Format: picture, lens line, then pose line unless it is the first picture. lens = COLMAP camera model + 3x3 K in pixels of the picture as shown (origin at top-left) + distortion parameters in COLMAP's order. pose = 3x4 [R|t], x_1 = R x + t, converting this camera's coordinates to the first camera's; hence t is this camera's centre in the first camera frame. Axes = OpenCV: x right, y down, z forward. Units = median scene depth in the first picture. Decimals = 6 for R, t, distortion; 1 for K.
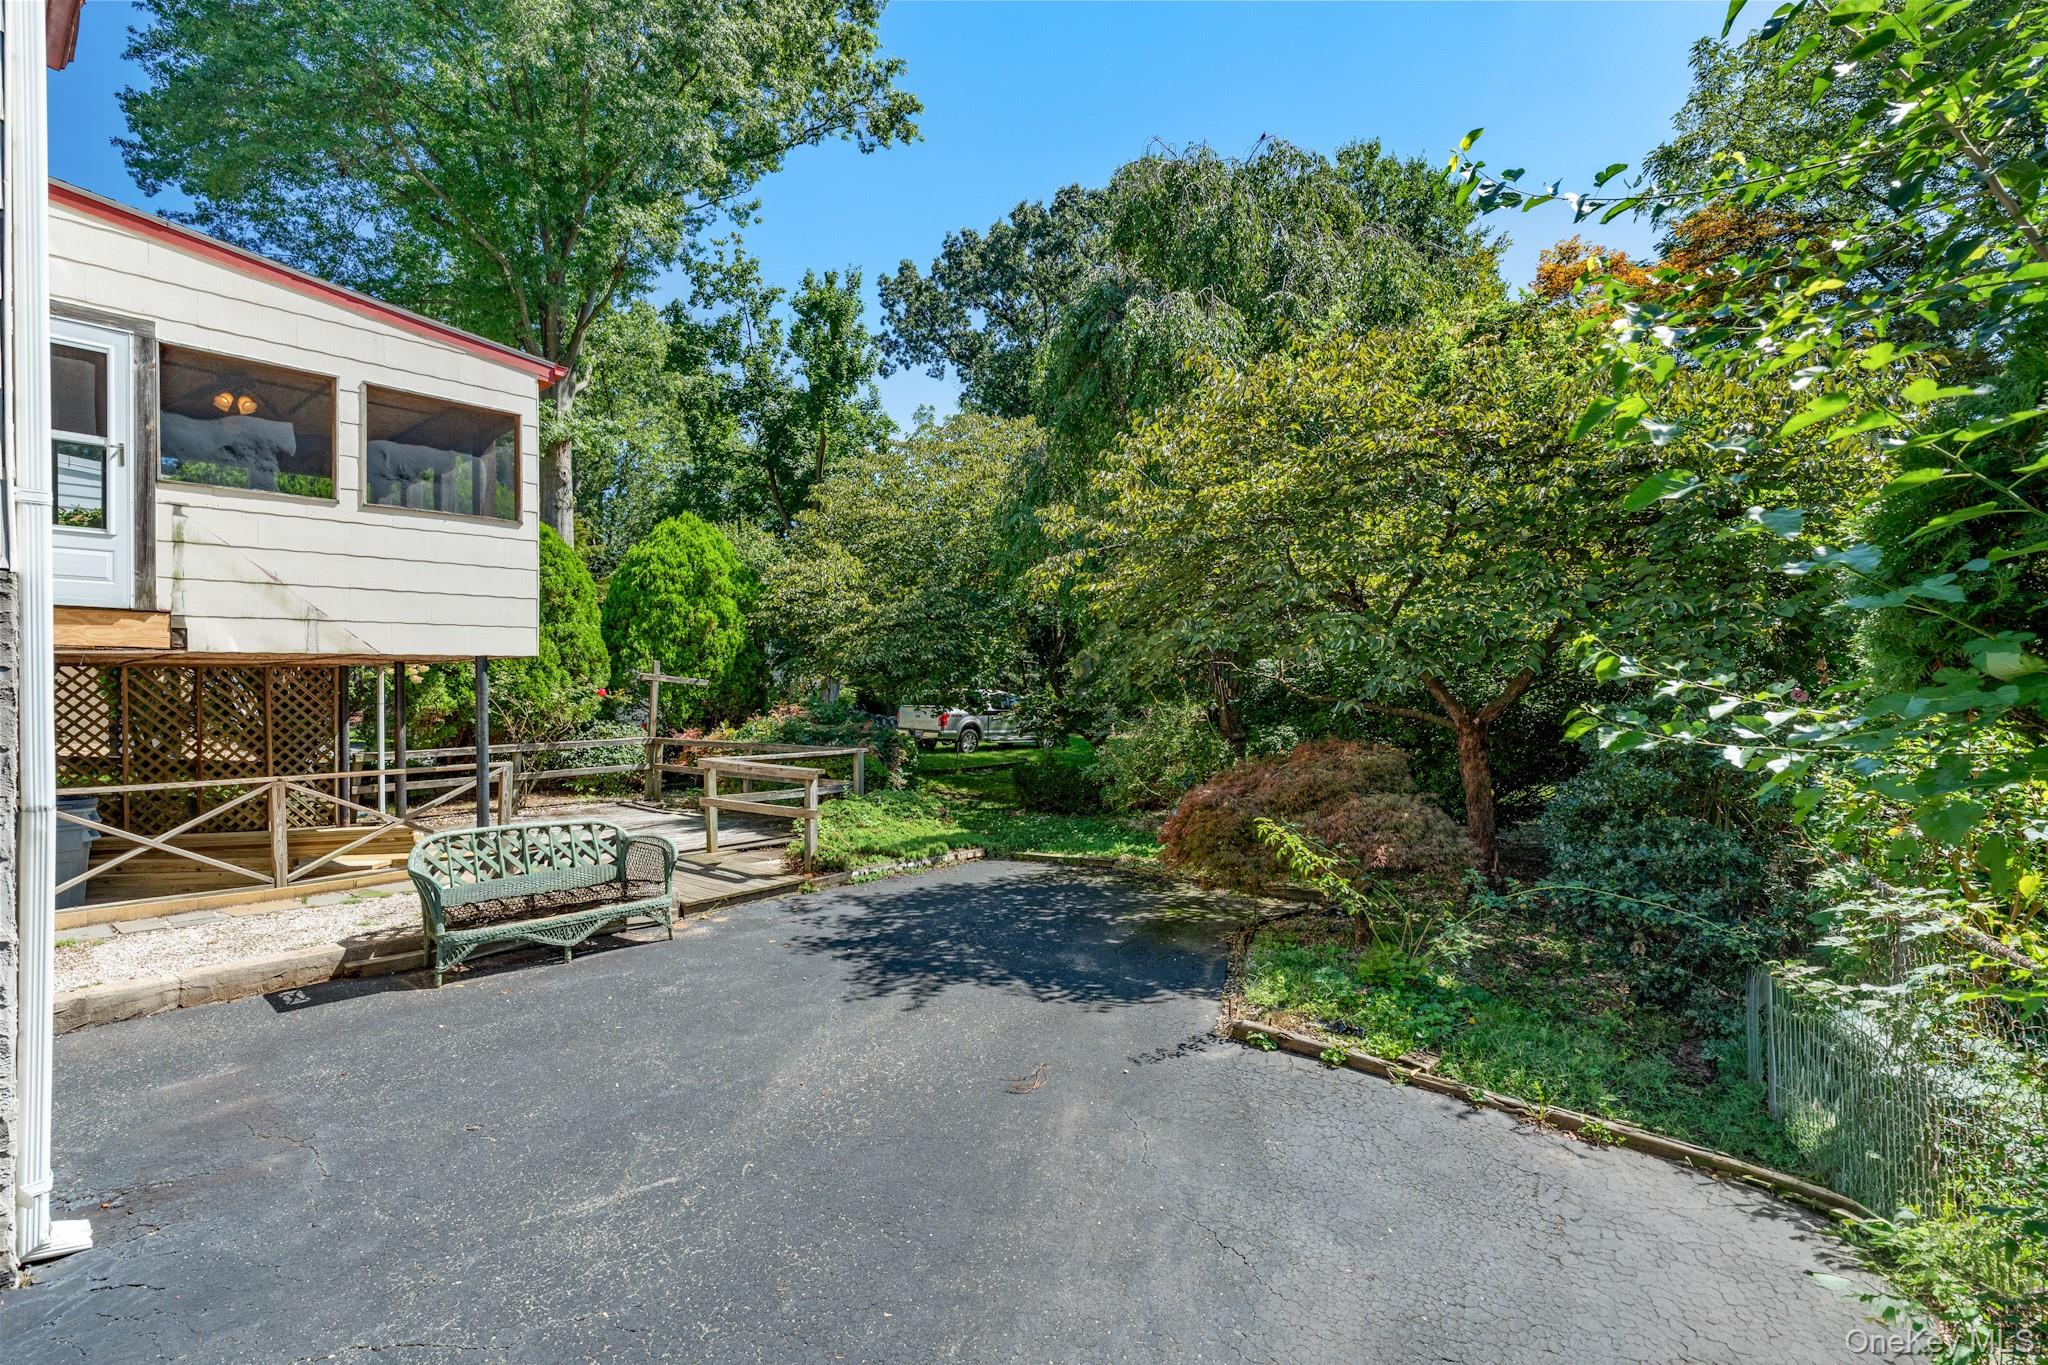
lens RADIAL K [[930.0, 0, 1023.3], [0, 930.0, 685.9], [0, 0, 1]] dist [-0.000835, 0.006231]
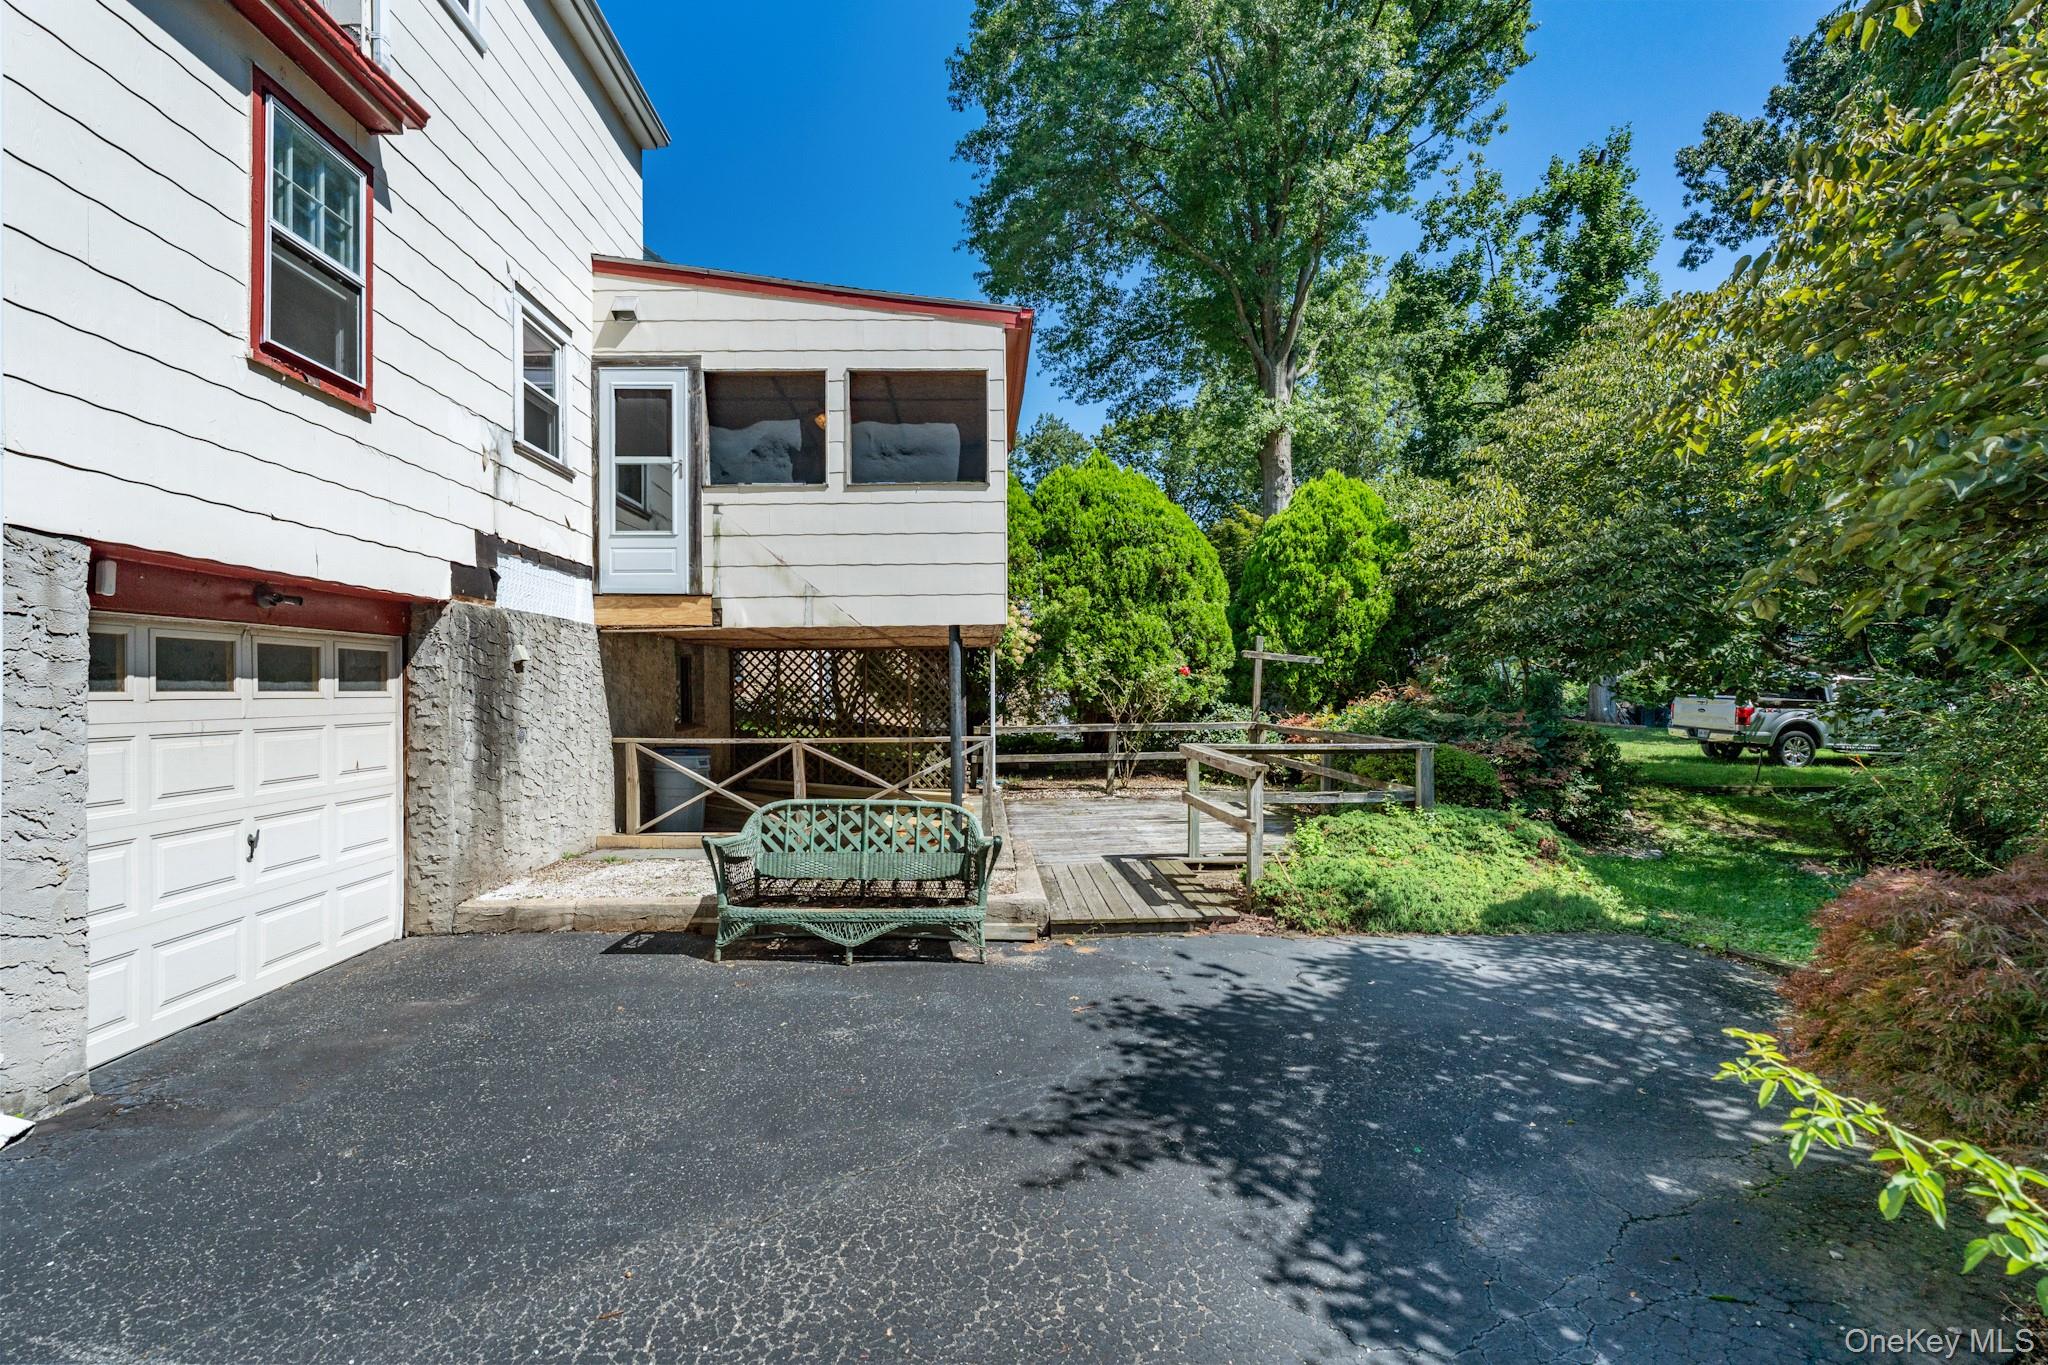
lens RADIAL K [[930.0, 0, 1016.6], [0, 930.0, 681.1], [0, 0, 1]] dist [-0.000835, 0.006231]
pose [[0.674916, -0.002887, -0.737889, 0.105385], [0.003922, 0.999992, -0.000325, 0.015218], [0.737884, -0.002675, 0.674922, 0.224692]]
